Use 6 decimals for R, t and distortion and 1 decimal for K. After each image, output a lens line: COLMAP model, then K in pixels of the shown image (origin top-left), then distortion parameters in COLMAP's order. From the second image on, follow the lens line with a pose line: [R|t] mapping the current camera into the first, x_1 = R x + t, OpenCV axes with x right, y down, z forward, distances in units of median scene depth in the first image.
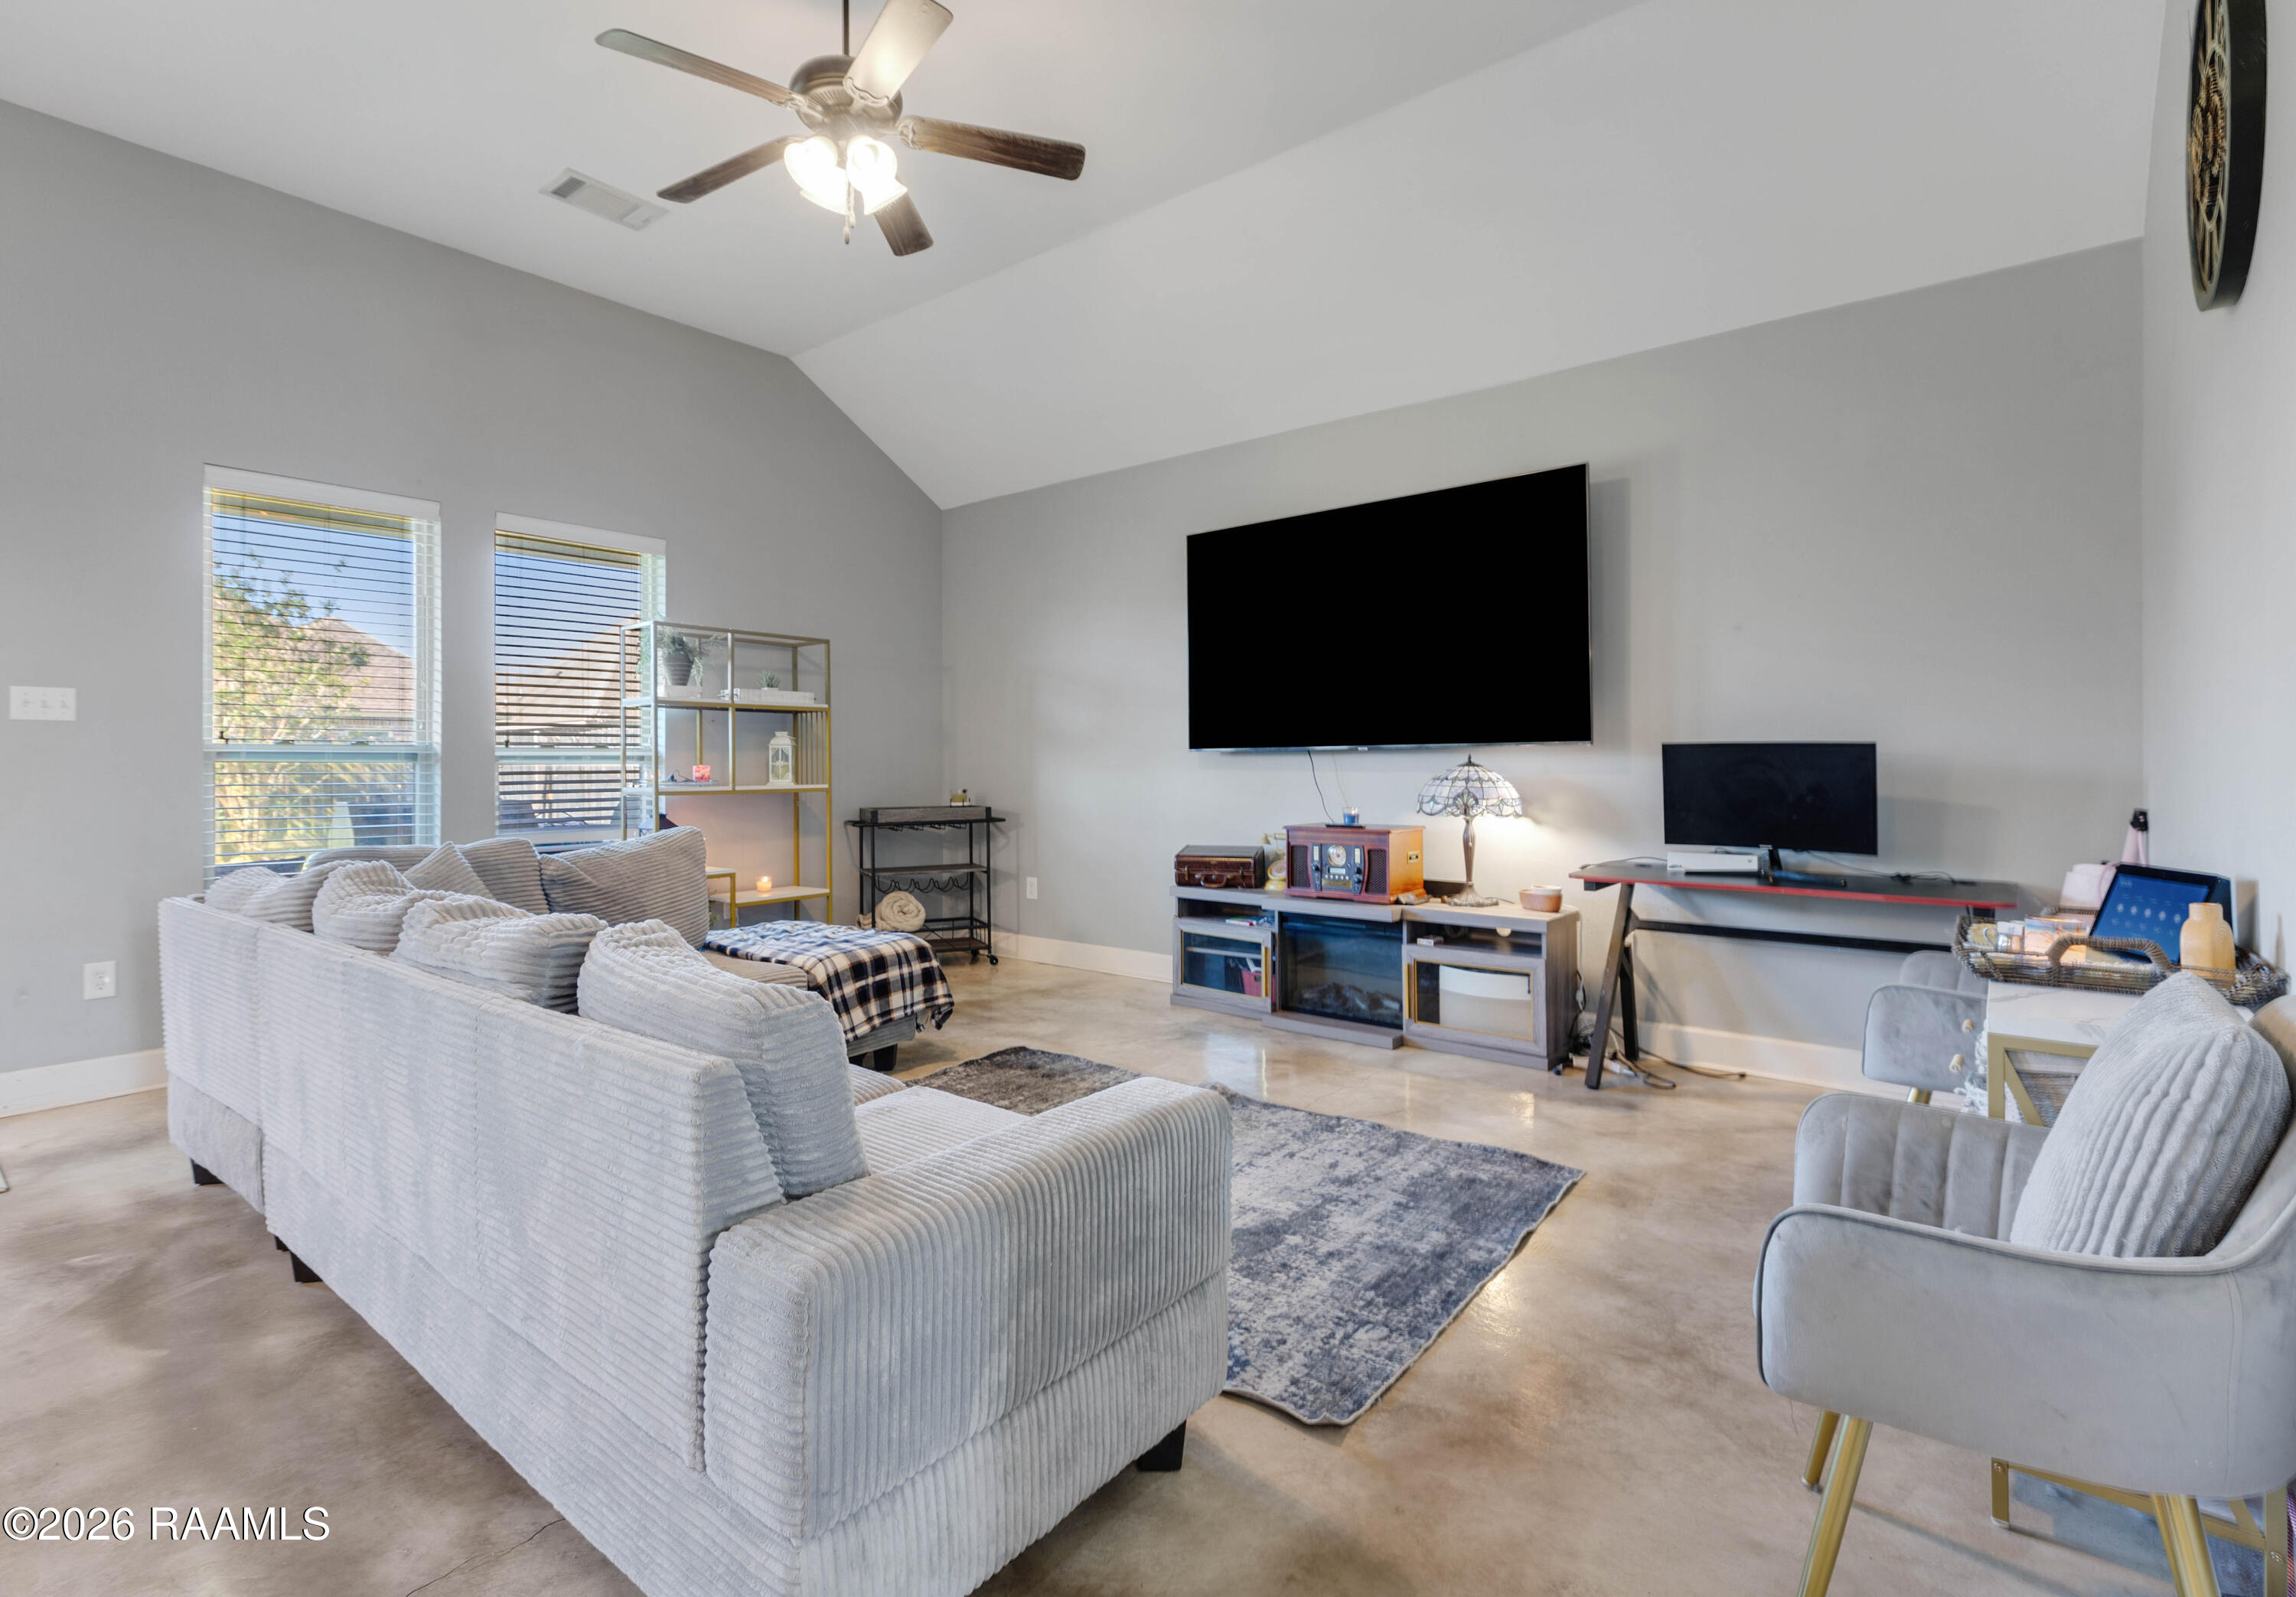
lens RADIAL K [[1088.5, 0, 1143.3], [0, 1088.5, 759.2], [0, 0, 1]] dist [0.002319, 0.000637]
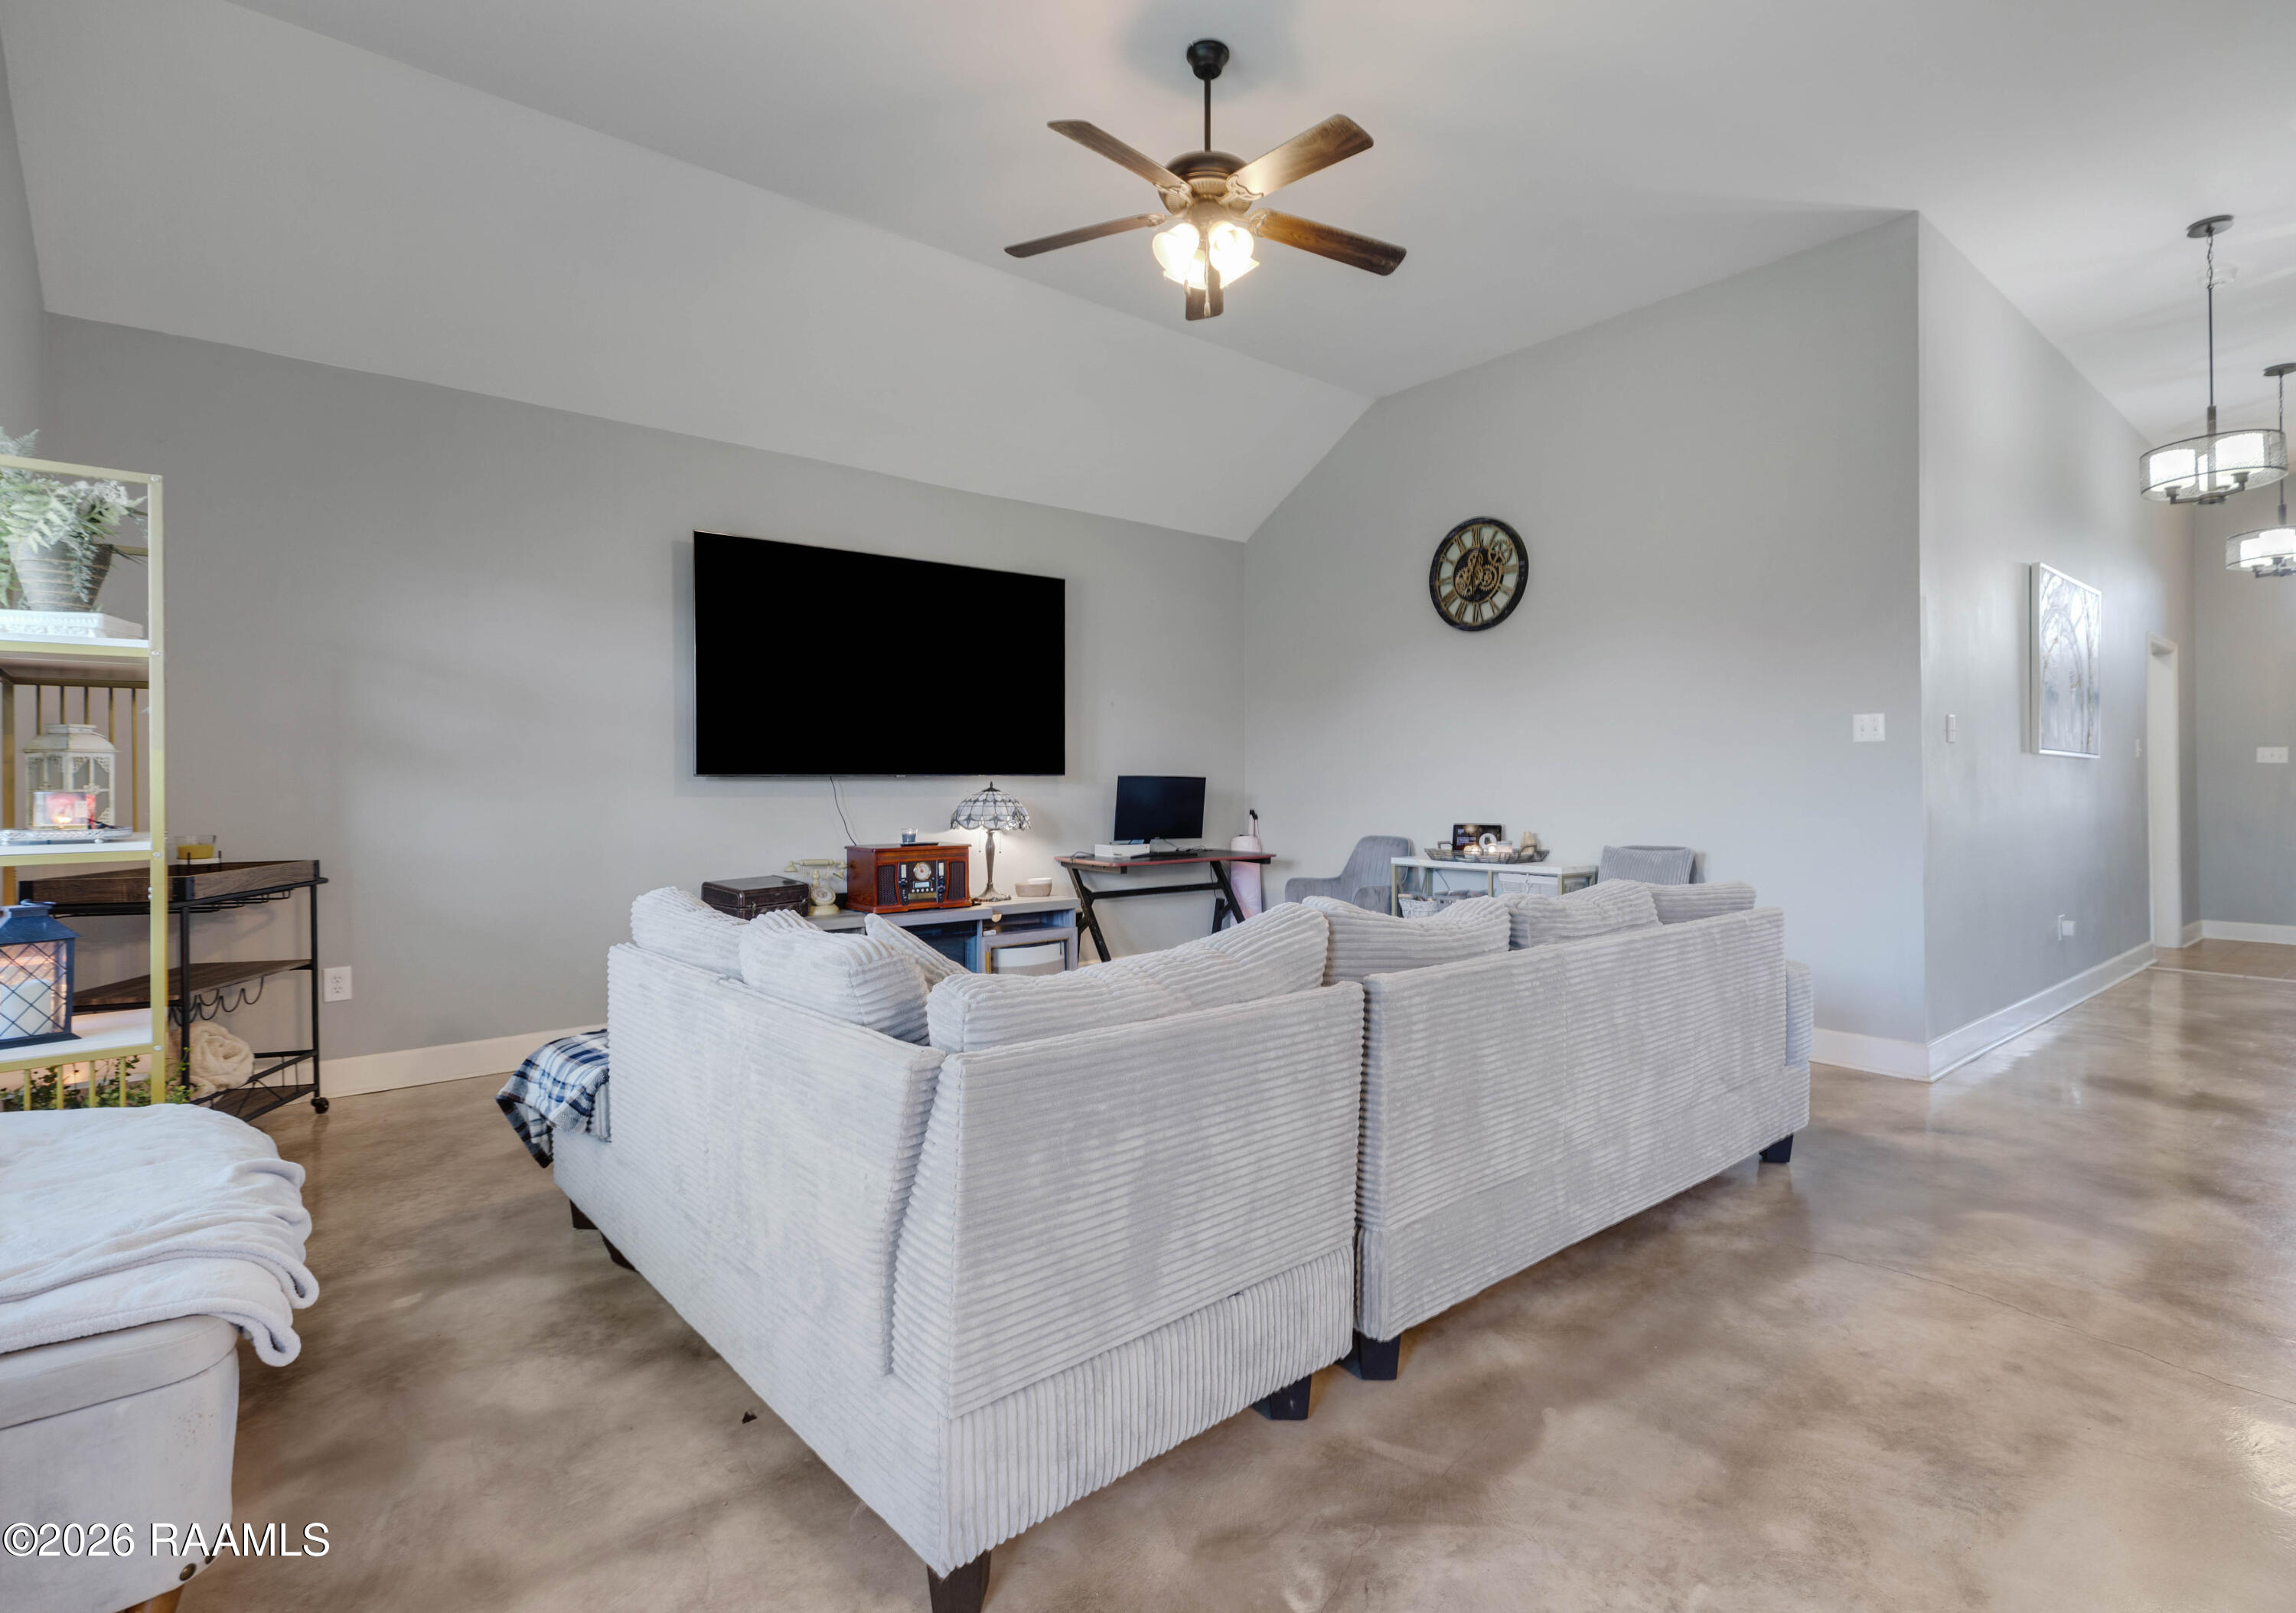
lens RADIAL K [[1111.7, 0, 1148.0], [0, 1111.7, 806.5], [0, 0, 1]] dist [0.043129, 0.000049]
pose [[0.193048, -0.016108, 0.981057, -1.030261], [-0.001484, 0.999859, 0.016709, 0.001998], [-0.981188, -0.004682, 0.192997, 0.619236]]
